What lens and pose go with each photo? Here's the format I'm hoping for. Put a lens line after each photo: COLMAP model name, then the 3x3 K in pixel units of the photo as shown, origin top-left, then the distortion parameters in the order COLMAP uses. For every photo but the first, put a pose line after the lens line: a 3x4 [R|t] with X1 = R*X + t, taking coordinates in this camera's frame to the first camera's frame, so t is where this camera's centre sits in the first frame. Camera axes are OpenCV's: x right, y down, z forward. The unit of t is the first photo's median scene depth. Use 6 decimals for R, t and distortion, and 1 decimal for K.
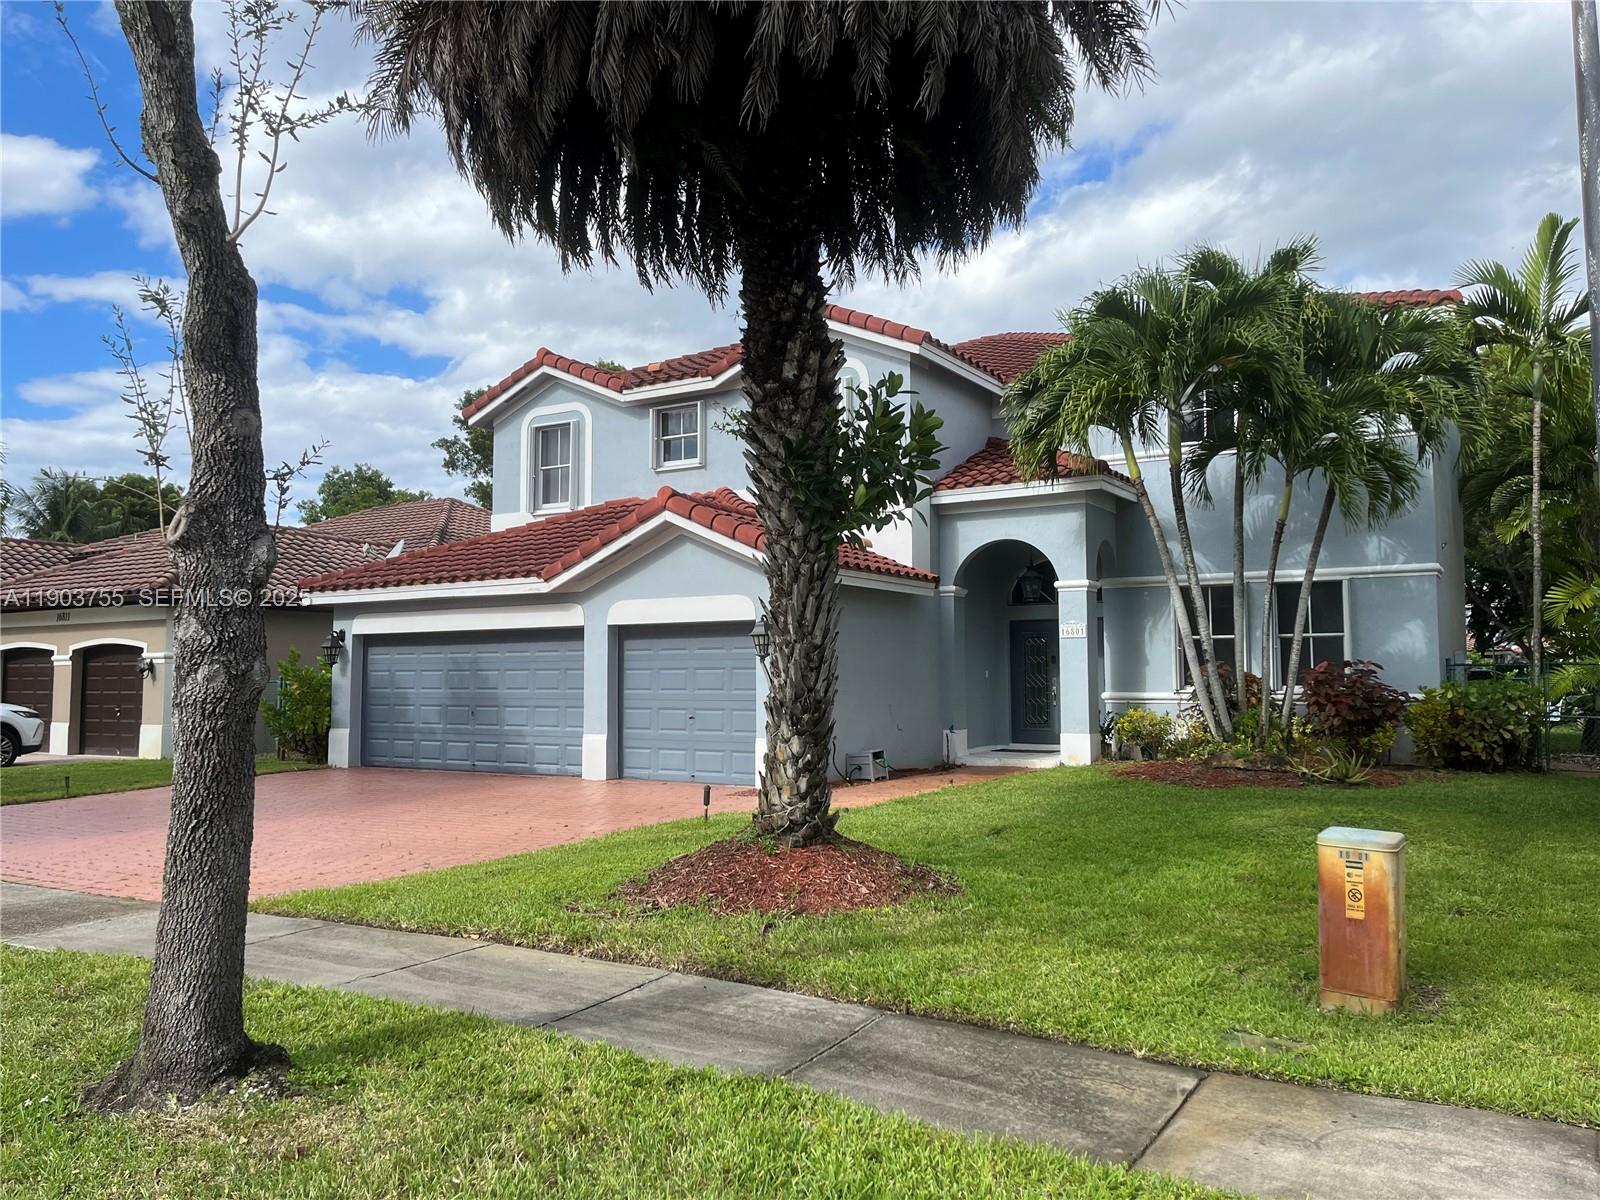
lens RADIAL K [[1215.7, 0, 795.0], [0, 1215.7, 609.3], [0, 0, 1]] dist [0.072804, -0.087041]
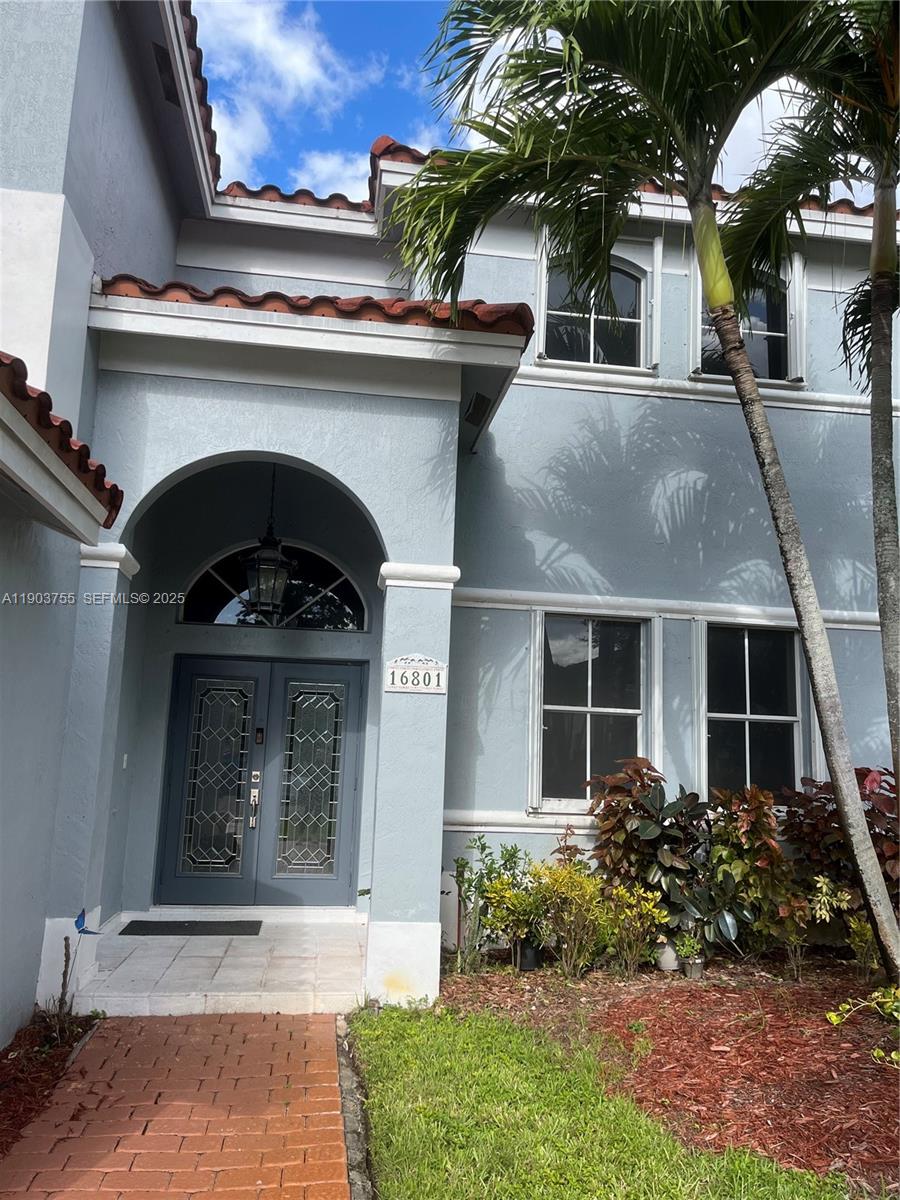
lens RADIAL K [[911.8, 0, 454.1], [0, 911.8, 604.3], [0, 0, 1]] dist [0.072804, -0.087041]
pose [[0.768525, 0.133626, 0.625710, 0.028239], [-0.076368, 0.990114, -0.117650, 0.028116], [-0.635246, 0.042633, 0.771133, 0.704737]]
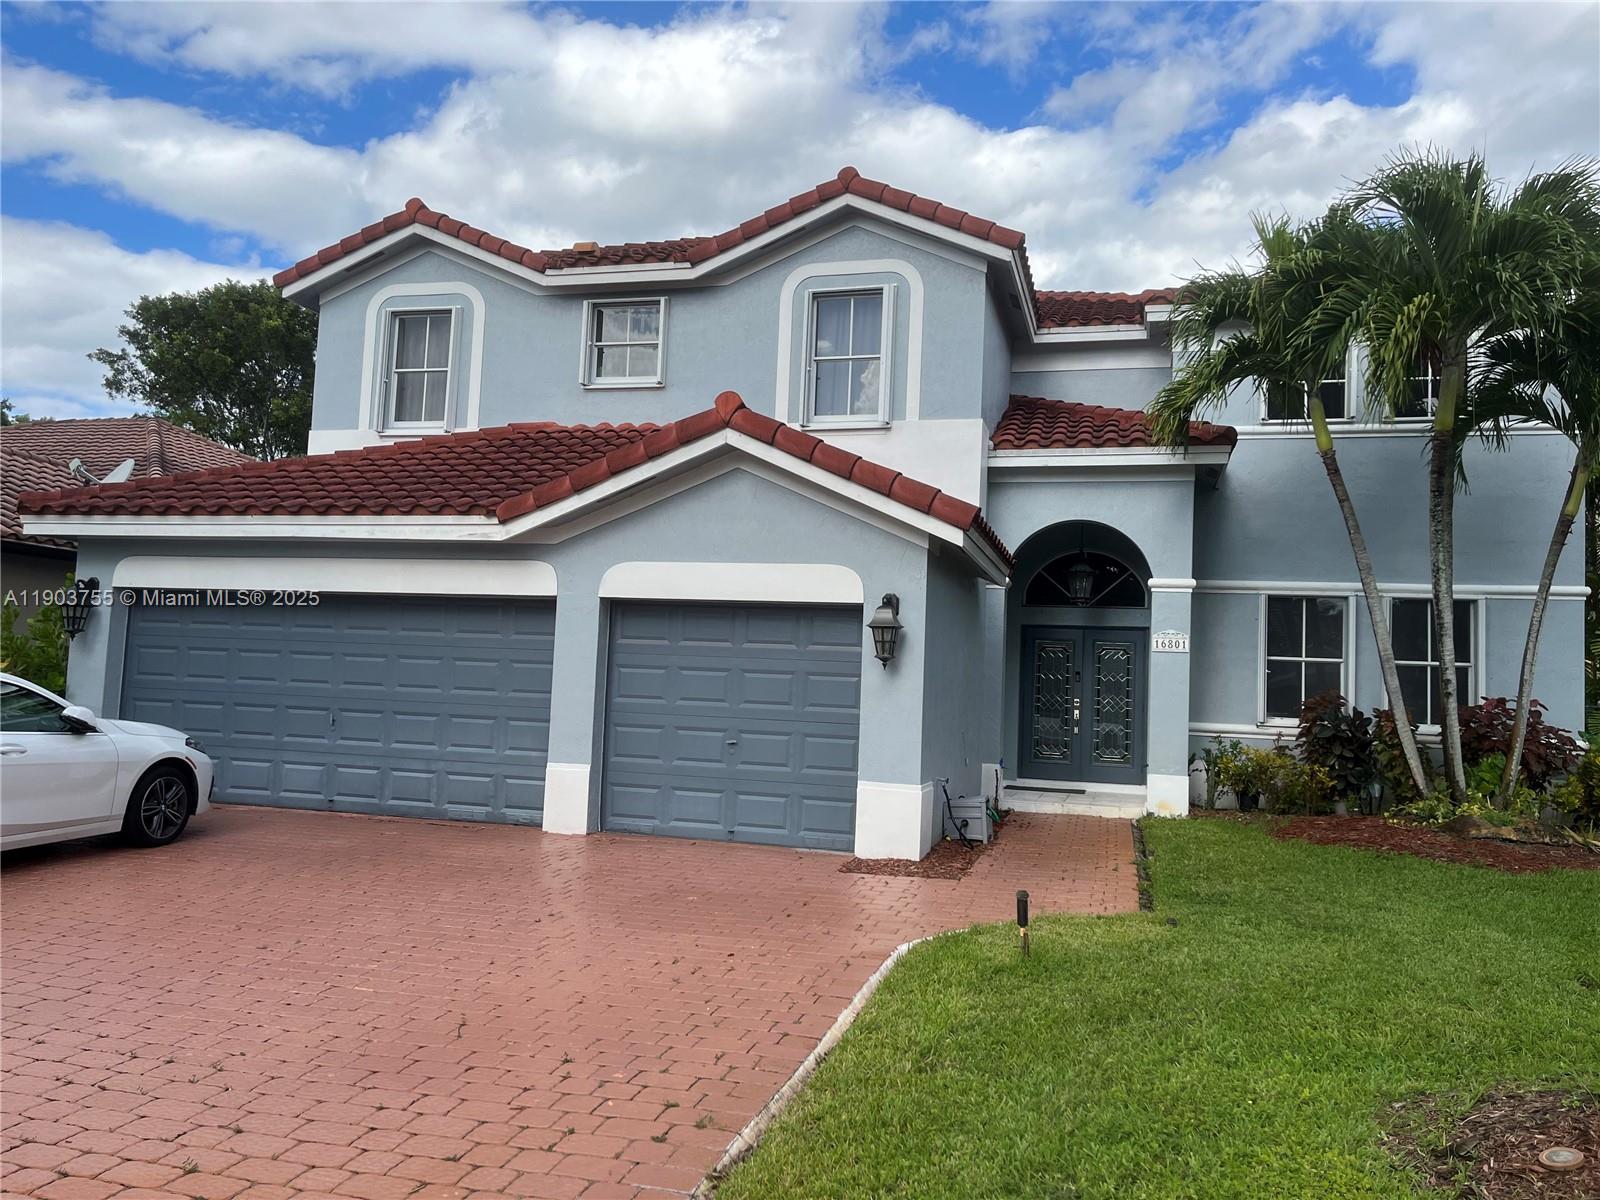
lens RADIAL K [[1215.7, 0, 803.4], [0, 1215.7, 605.0], [0, 0, 1]] dist [0.072804, -0.087041]
pose [[0.956729, 0.062366, 0.284219, -0.210502], [-0.061815, 0.998028, -0.010916, 0.015733], [-0.284339, -0.007125, 0.958697, 0.303930]]
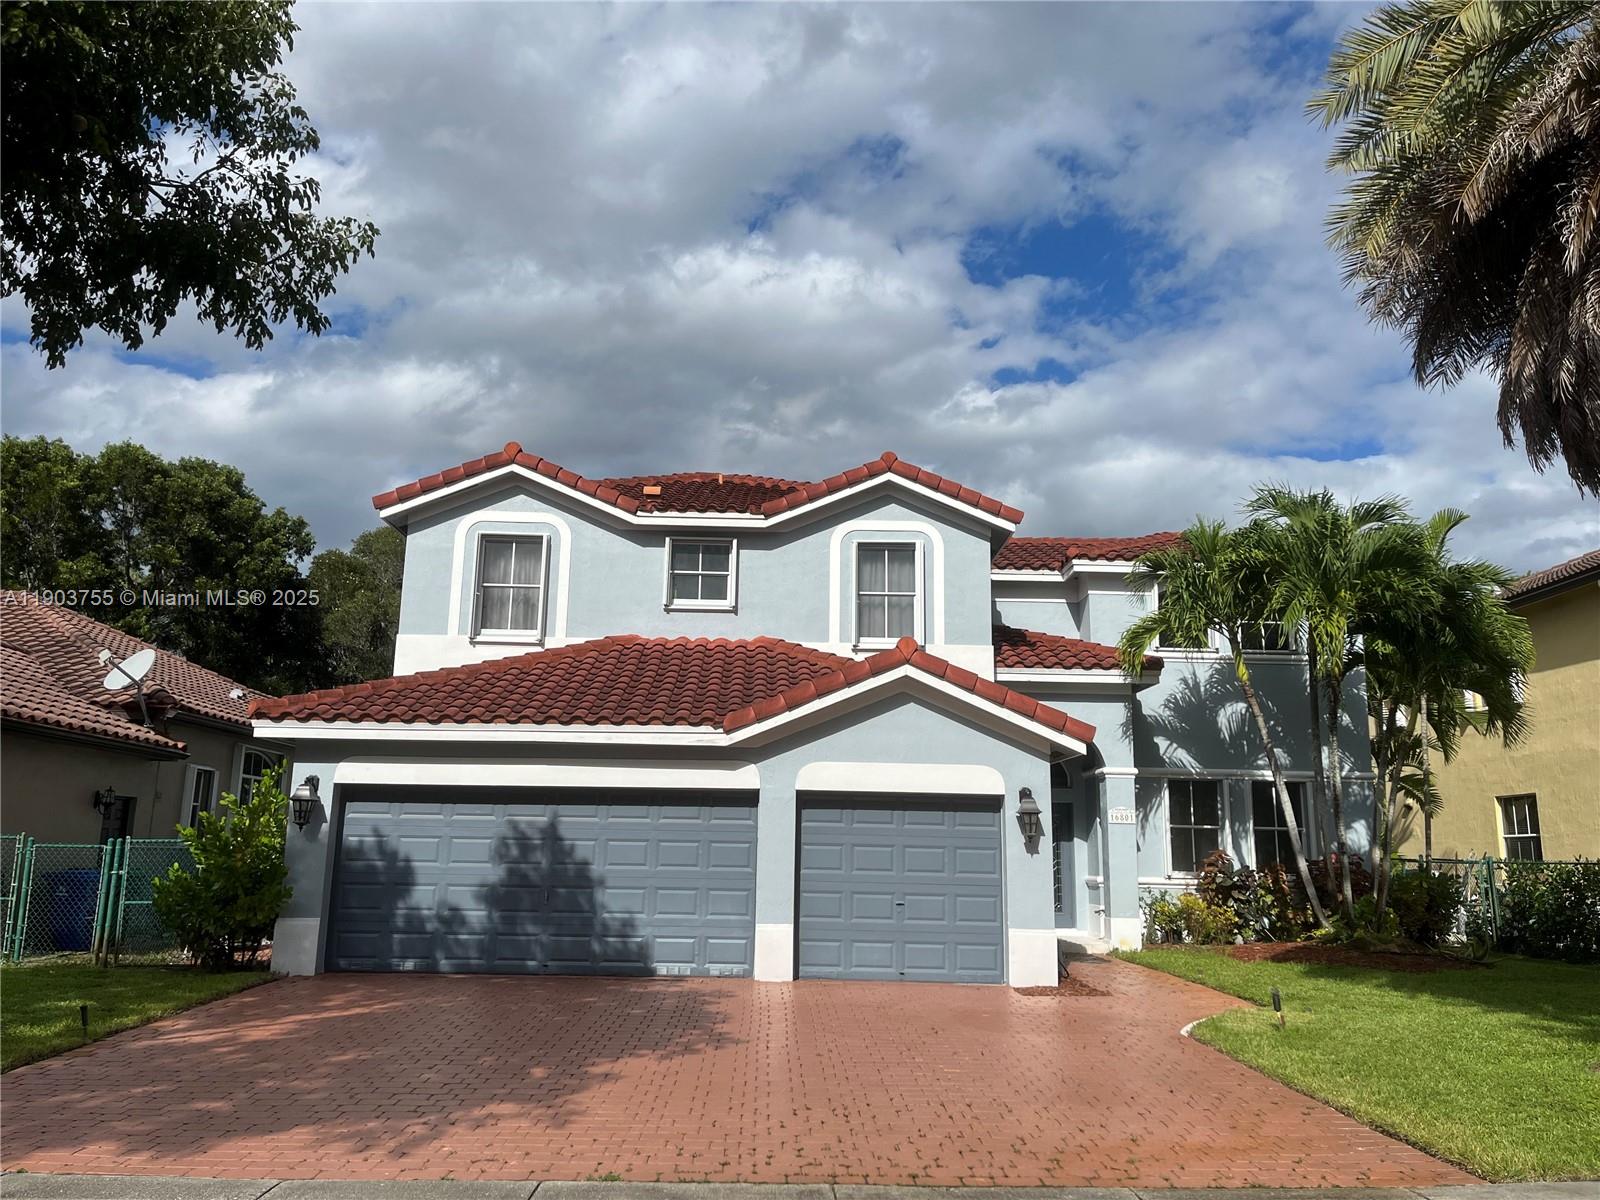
lens RADIAL K [[1215.7, 0, 795.3], [0, 1215.7, 605.8], [0, 0, 1]] dist [0.072804, -0.087041]
pose [[0.837741, 0.127897, 0.530879, -0.555672], [-0.053398, 0.986712, -0.153451, 0.014703], [-0.543451, 0.100204, 0.833439, 0.252592]]
